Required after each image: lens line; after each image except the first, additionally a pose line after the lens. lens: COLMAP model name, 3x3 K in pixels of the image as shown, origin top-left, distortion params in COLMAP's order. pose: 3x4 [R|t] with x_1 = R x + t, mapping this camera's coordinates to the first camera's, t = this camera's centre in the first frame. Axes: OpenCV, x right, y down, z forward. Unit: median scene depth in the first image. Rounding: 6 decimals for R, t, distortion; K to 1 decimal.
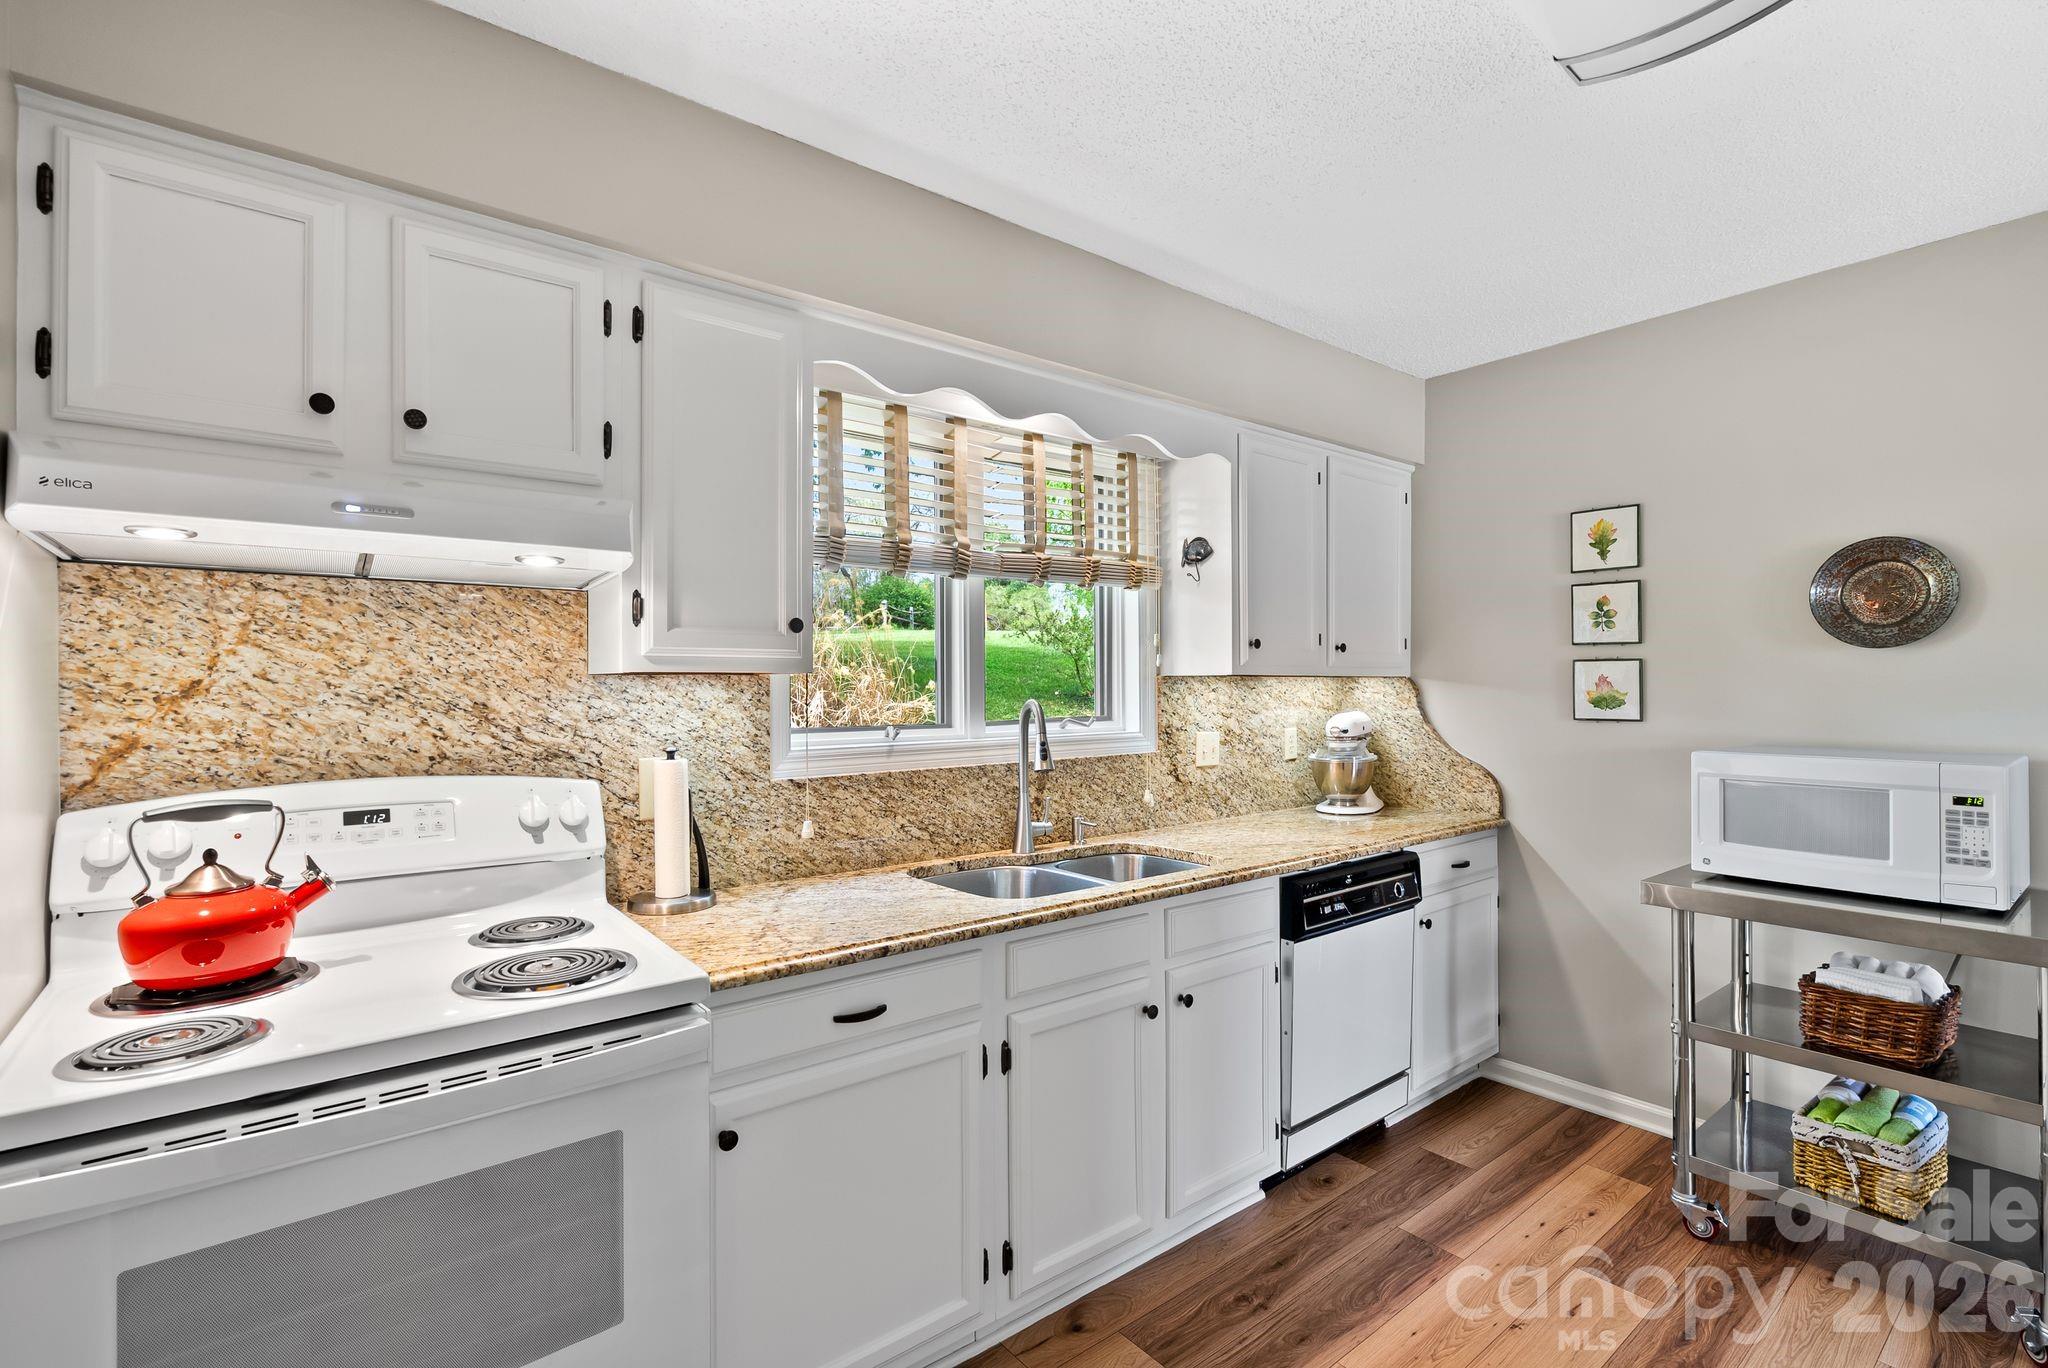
lens RADIAL K [[931.7, 0, 1024.0], [0, 931.7, 684.0], [0, 0, 1]] dist [0.000425, 0.000501]
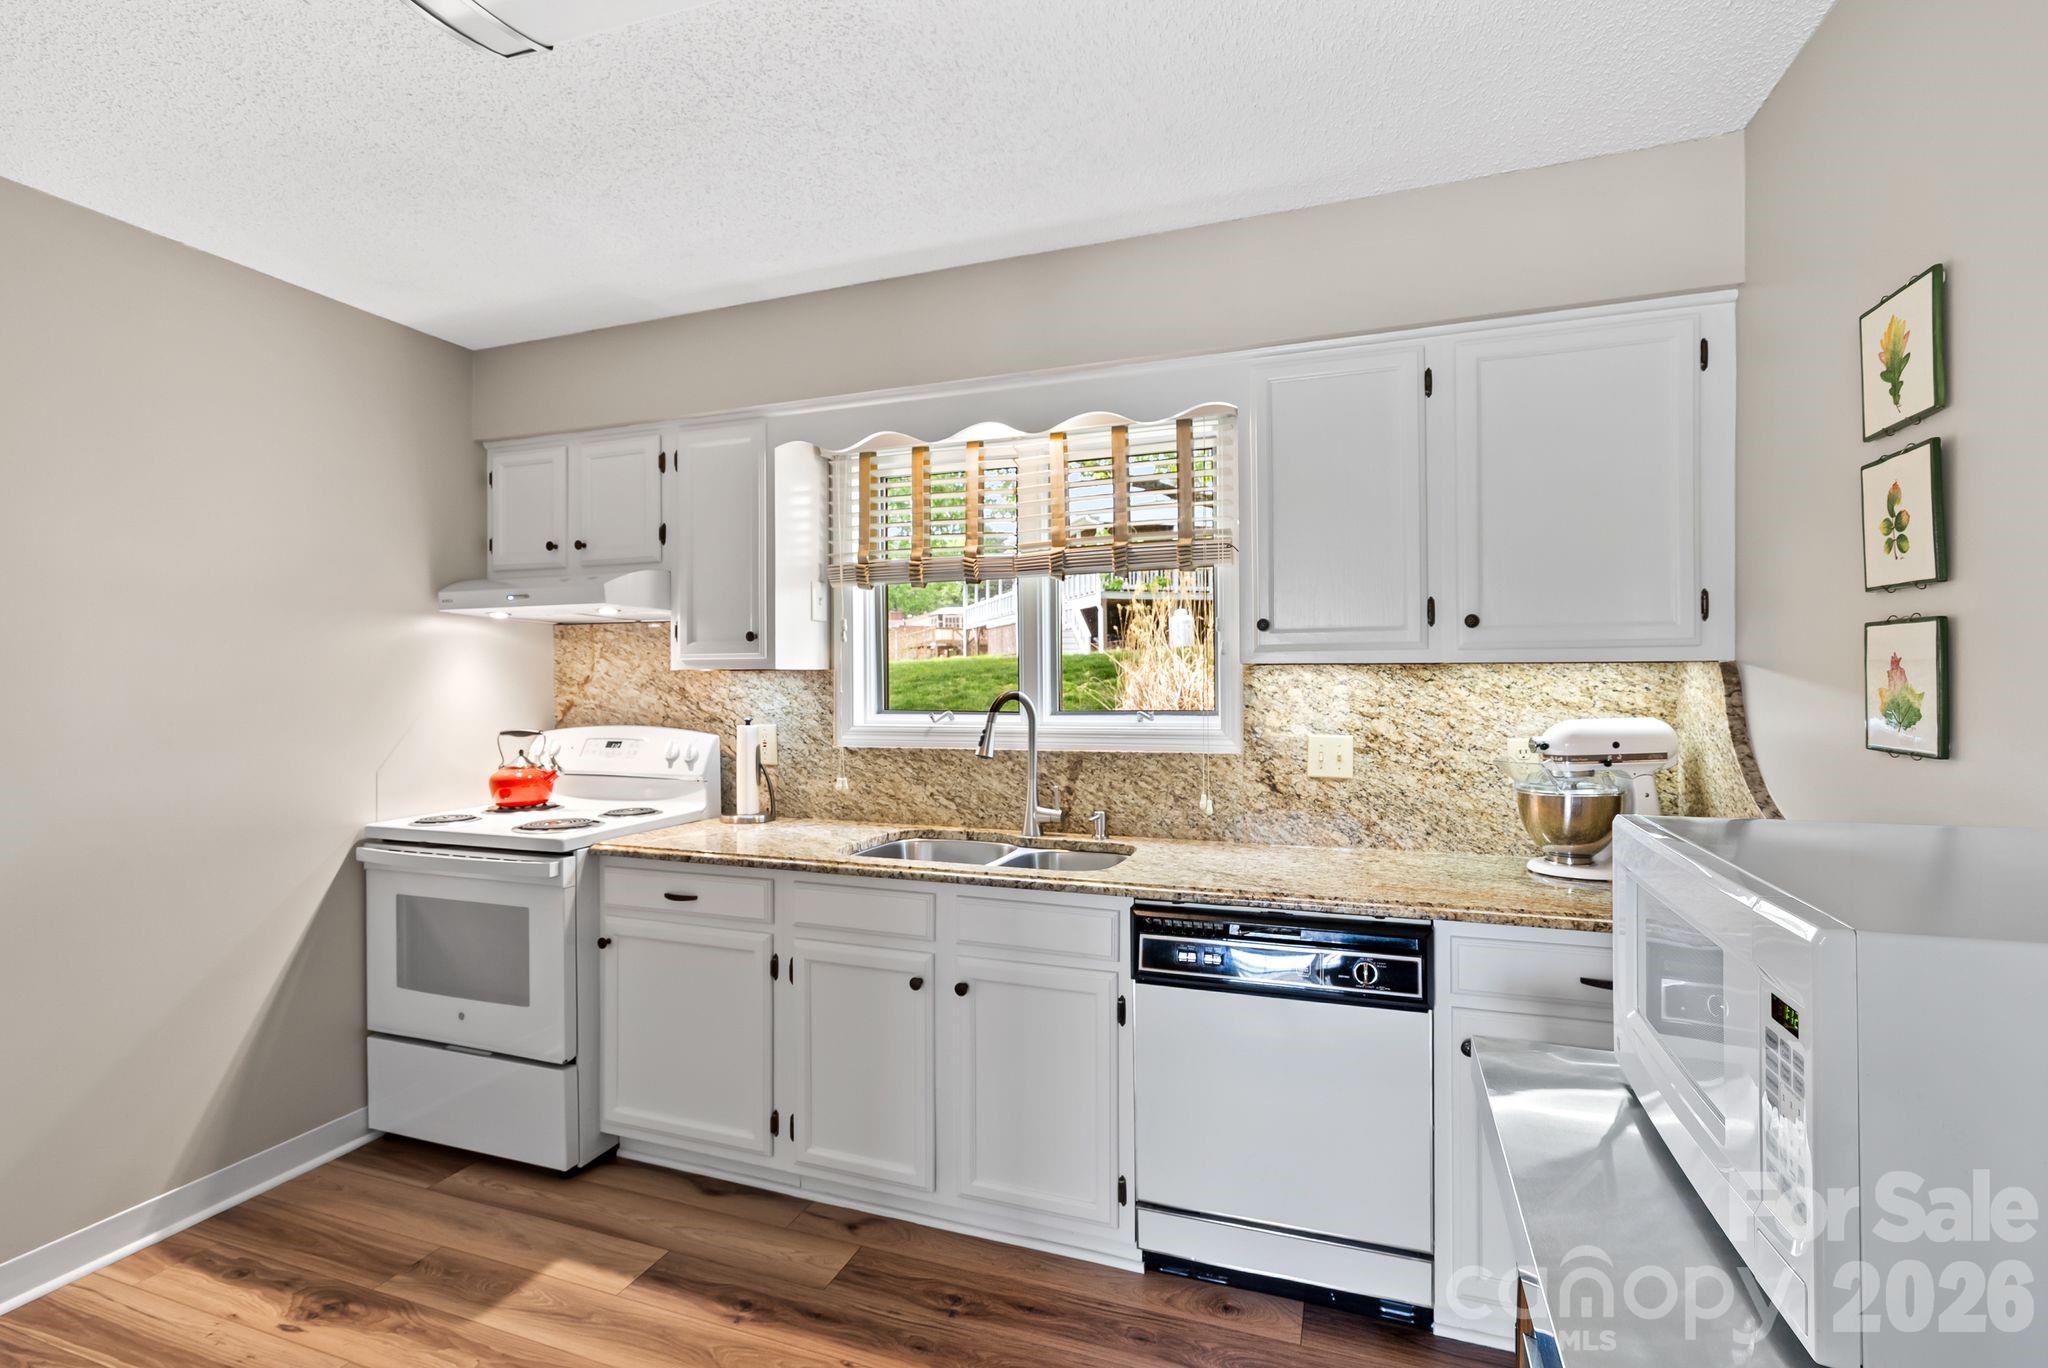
lens RADIAL K [[922.7, 0, 1025.9], [0, 922.7, 677.2], [0, 0, 1]] dist [-0.010047, 0.000094]
pose [[0.526404, -0.000680, -0.850234, 1.049837], [0.003490, 0.999993, 0.001361, 0.000262], [0.850227, -0.003684, 0.526403, 0.528781]]
